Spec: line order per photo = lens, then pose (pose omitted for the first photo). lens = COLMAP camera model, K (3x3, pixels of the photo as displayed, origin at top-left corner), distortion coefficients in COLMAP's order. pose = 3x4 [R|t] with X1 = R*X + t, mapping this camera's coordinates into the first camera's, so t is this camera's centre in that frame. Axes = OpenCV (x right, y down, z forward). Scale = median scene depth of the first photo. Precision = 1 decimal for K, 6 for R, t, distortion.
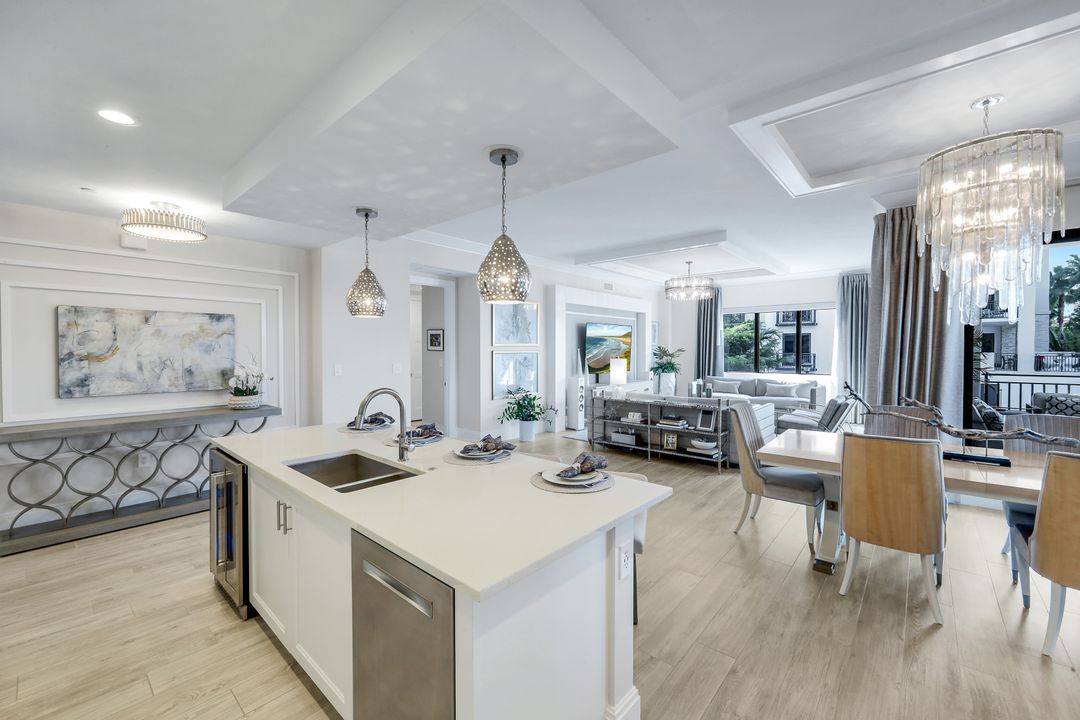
lens RADIAL K [[441.5, 0, 537.6], [0, 441.5, 360.6], [0, 0, 1]] dist [-0.002406, -0.000125]
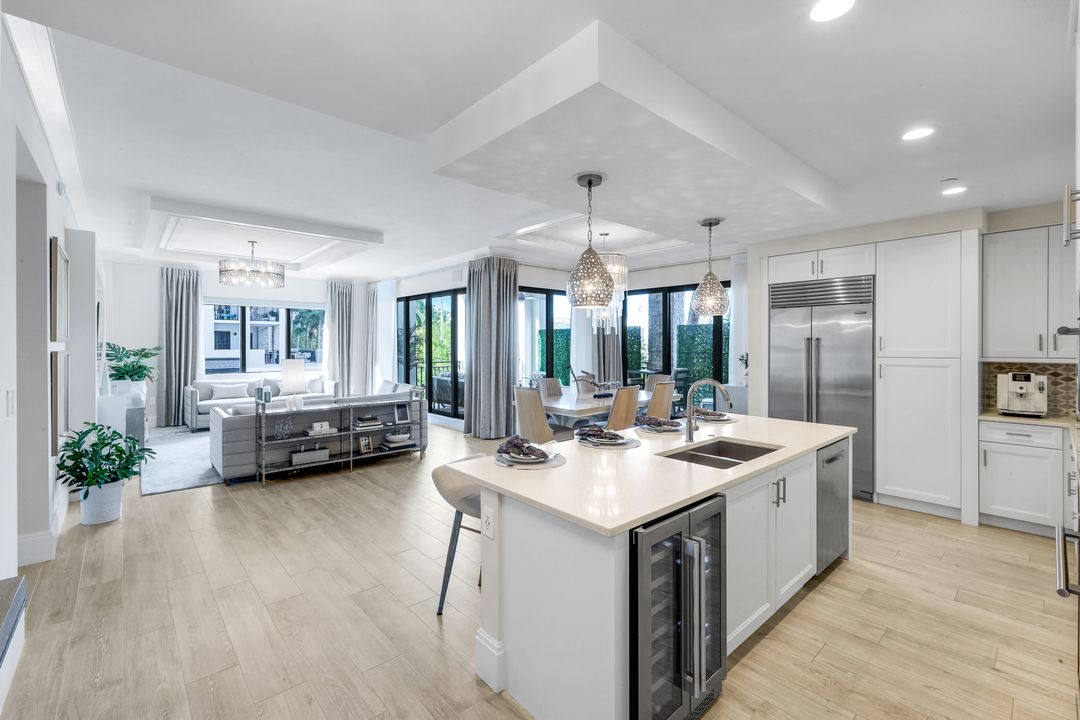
lens RADIAL K [[464.3, 0, 537.9], [0, 464.3, 350.9], [0, 0, 1]] dist [0.000367, 0.000092]
pose [[0.115592, -0.014130, 0.993196, -0.671946], [0.031463, 0.999449, 0.010558, -0.016009], [-0.992798, 0.030029, 0.115973, 0.536417]]
